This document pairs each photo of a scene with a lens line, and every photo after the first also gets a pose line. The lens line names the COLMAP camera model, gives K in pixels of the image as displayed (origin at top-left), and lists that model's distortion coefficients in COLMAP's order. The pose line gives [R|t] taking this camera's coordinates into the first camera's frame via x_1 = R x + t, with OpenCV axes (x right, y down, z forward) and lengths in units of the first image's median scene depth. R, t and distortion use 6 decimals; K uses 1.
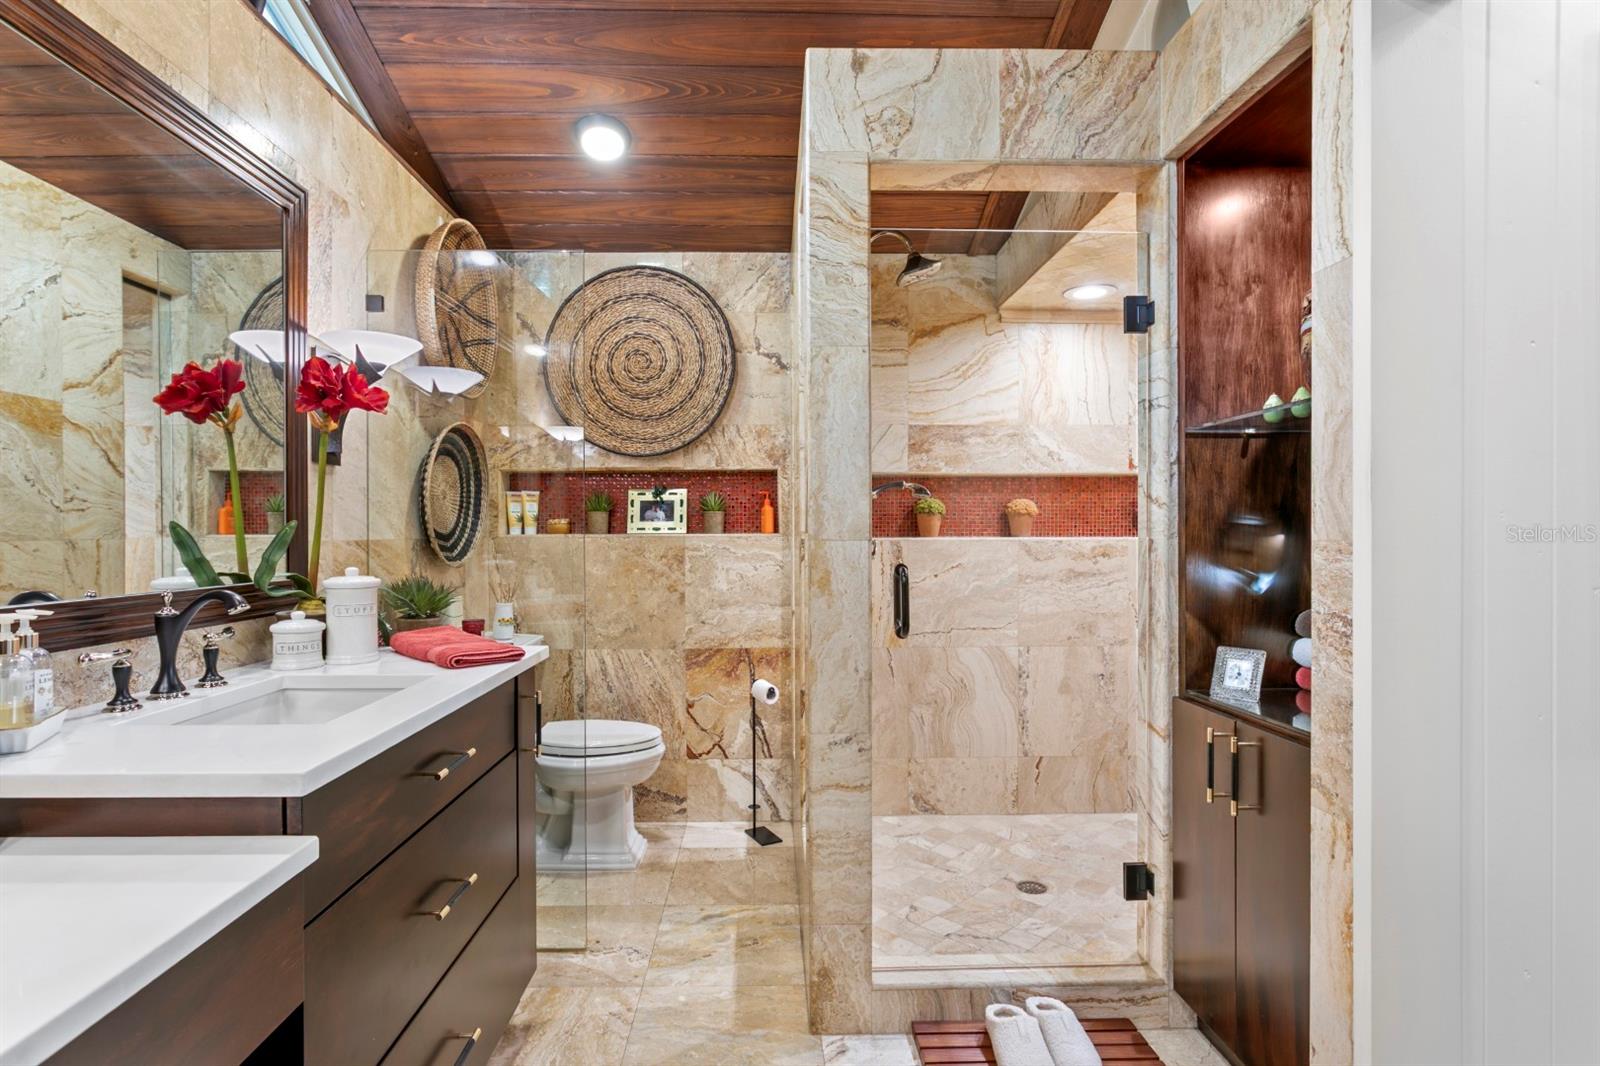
lens RADIAL K [[788.2, 0, 793.4], [0, 788.2, 535.3], [0, 0, 1]] dist [-0.012103, 0.005711]
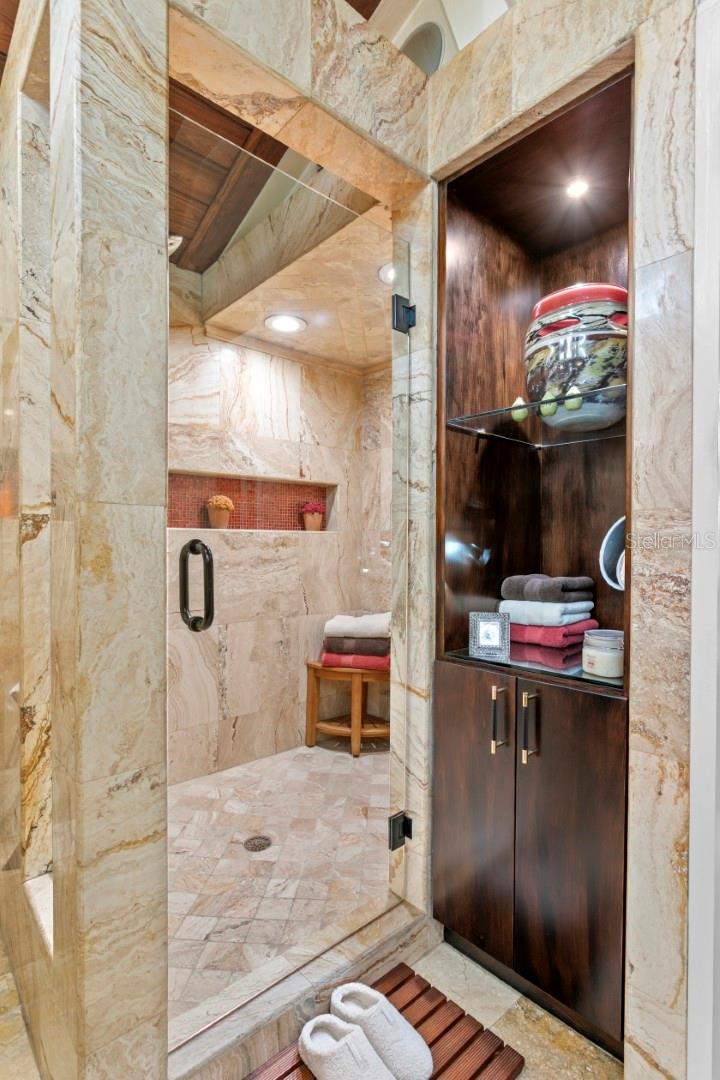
lens RADIAL K [[532.0, 0, 356.0], [0, 532.0, 548.4], [0, 0, 1]] dist [-0.012103, 0.005711]
pose [[0.773755, -0.001073, 0.633484, -0.084381], [-0.005014, 0.999957, 0.007818, 0.041468], [-0.633465, -0.009226, 0.773716, 0.488999]]
